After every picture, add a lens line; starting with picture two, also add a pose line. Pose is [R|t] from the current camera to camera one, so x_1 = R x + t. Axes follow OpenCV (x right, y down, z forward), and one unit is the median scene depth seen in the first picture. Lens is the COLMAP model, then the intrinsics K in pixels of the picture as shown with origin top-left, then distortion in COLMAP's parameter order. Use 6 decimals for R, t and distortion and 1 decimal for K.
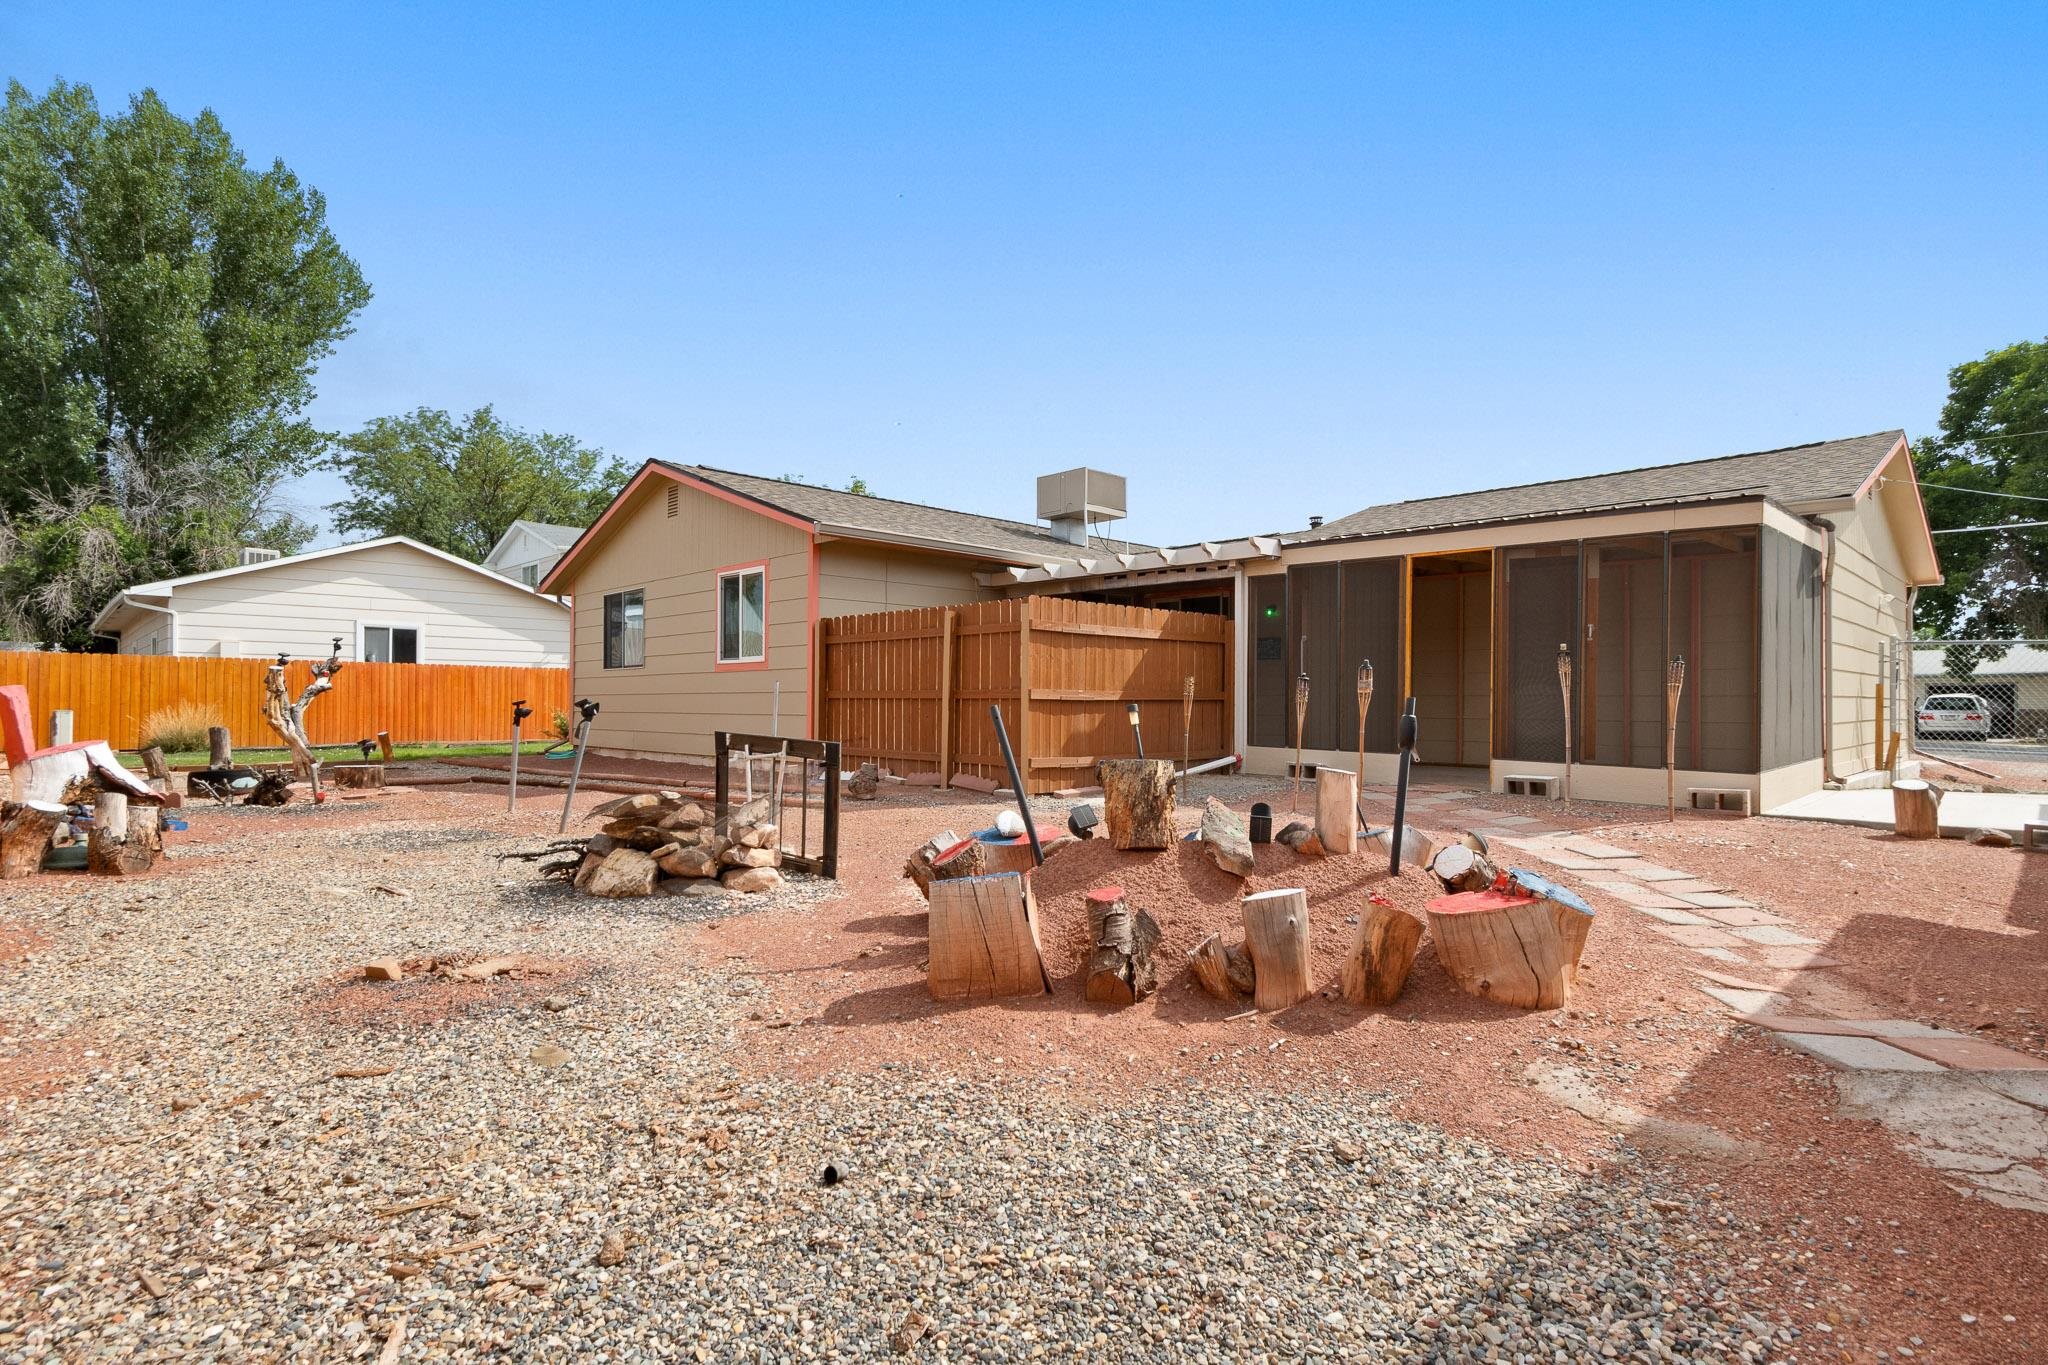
lens RADIAL K [[1044.5, 0, 1017.8], [0, 1044.5, 703.5], [0, 0, 1]] dist [-0.001789, -0.000015]
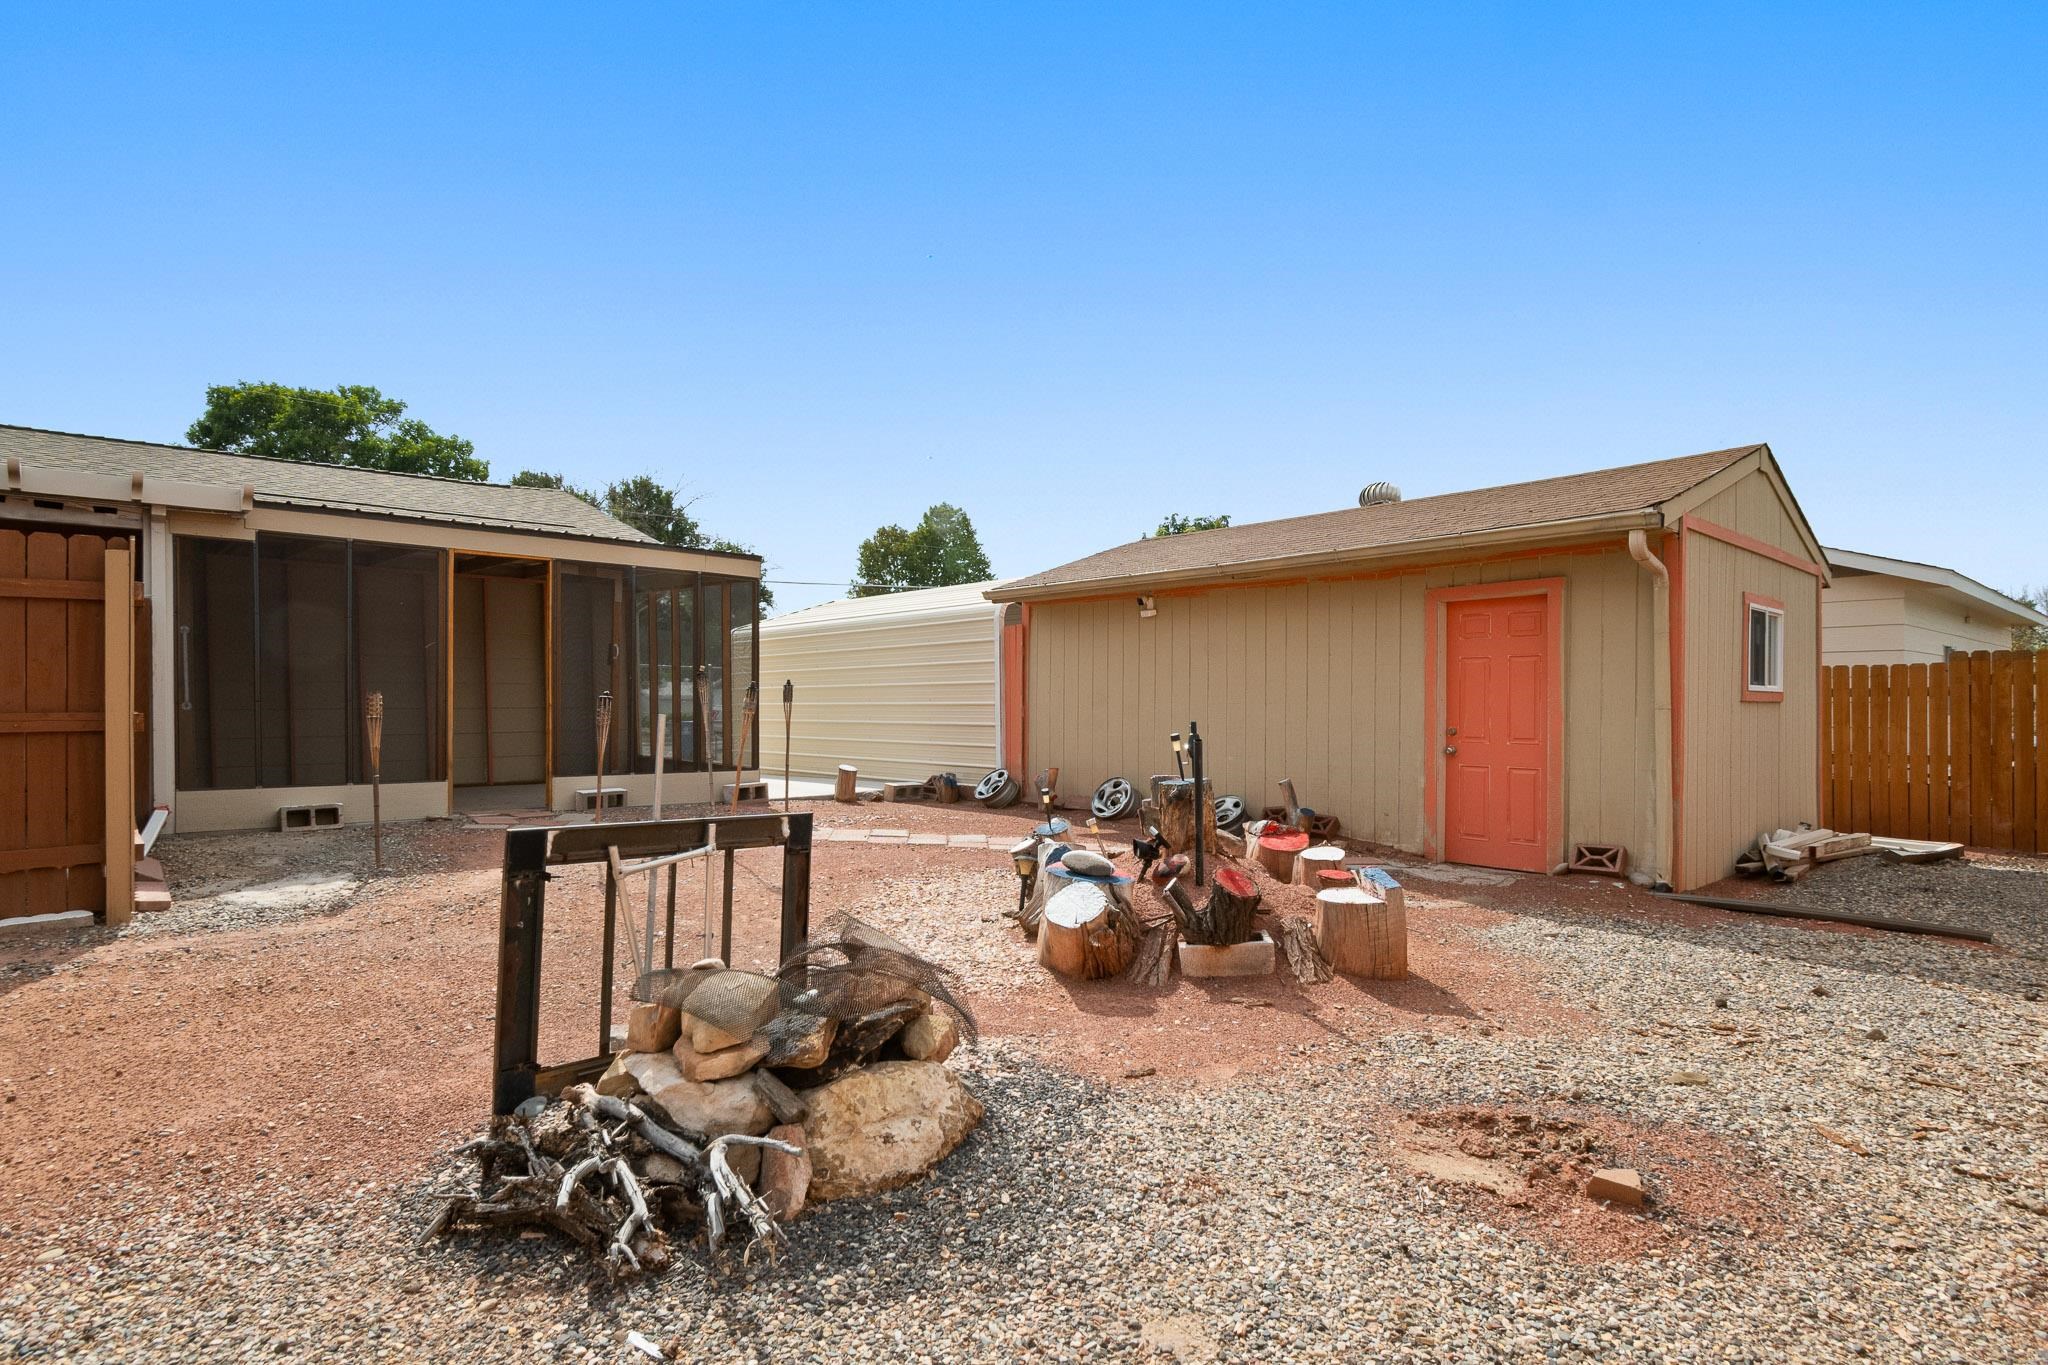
lens RADIAL K [[1044.5, 0, 1017.8], [0, 1044.5, 703.5], [0, 0, 1]] dist [-0.001789, -0.000015]
pose [[0.031884, -0.006405, 0.999471, -0.448907], [0.011644, 0.999914, 0.006037, -0.013756], [-0.999424, 0.011445, 0.031955, 0.482168]]
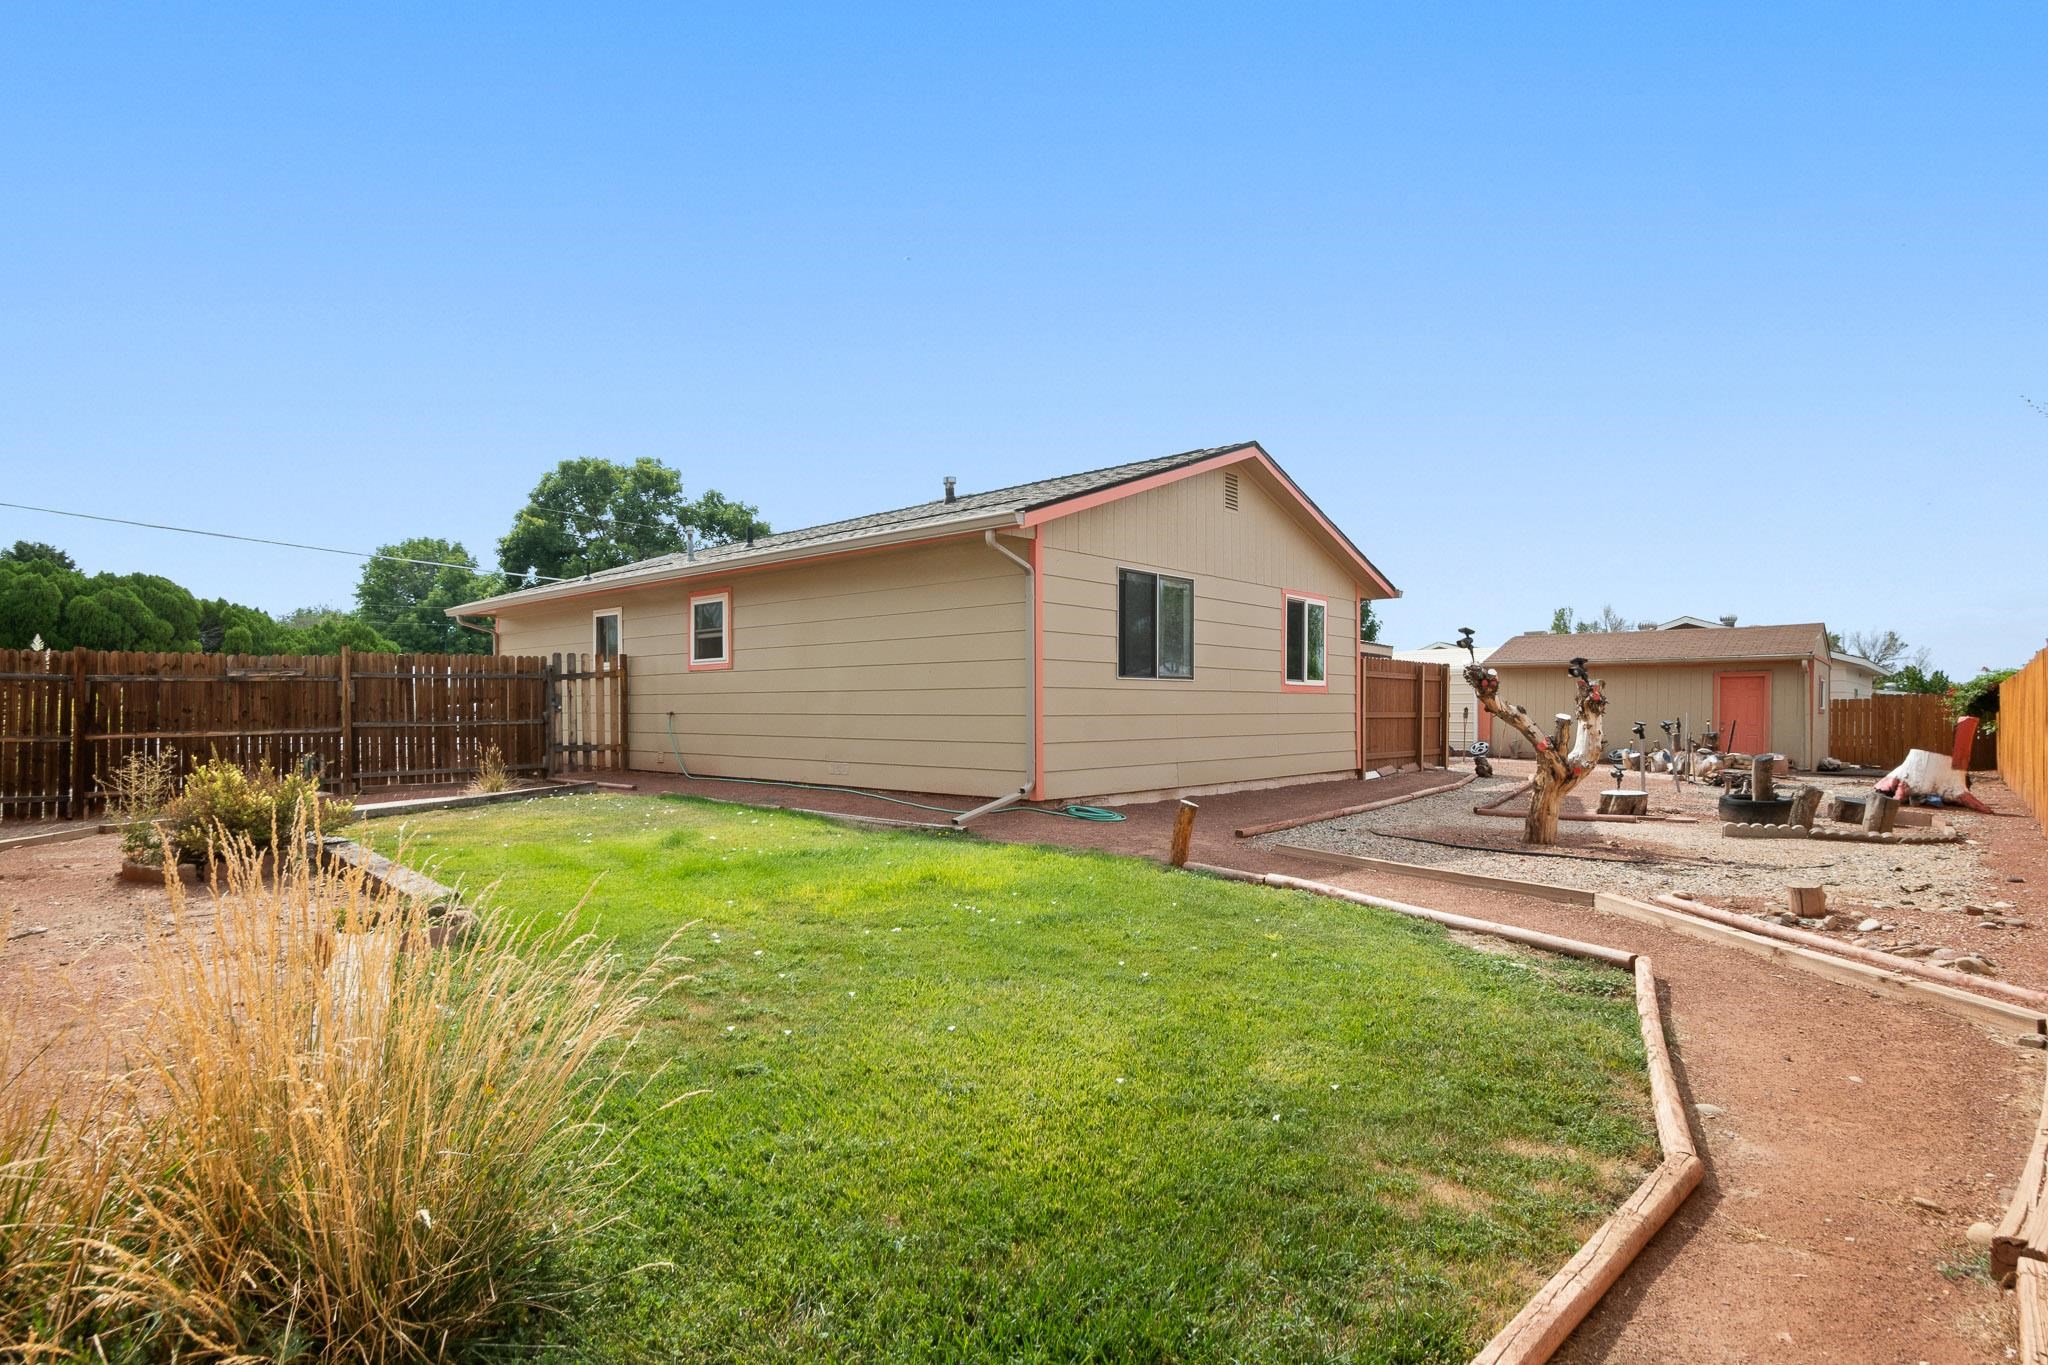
lens RADIAL K [[1044.5, 0, 1017.8], [0, 1044.5, 703.5], [0, 0, 1]] dist [-0.001789, -0.000015]
pose [[-0.075384, 0.007129, 0.997129, -1.294271], [0.003242, 0.999971, -0.006904, -0.013608], [-0.997149, 0.002712, -0.075405, 1.363071]]
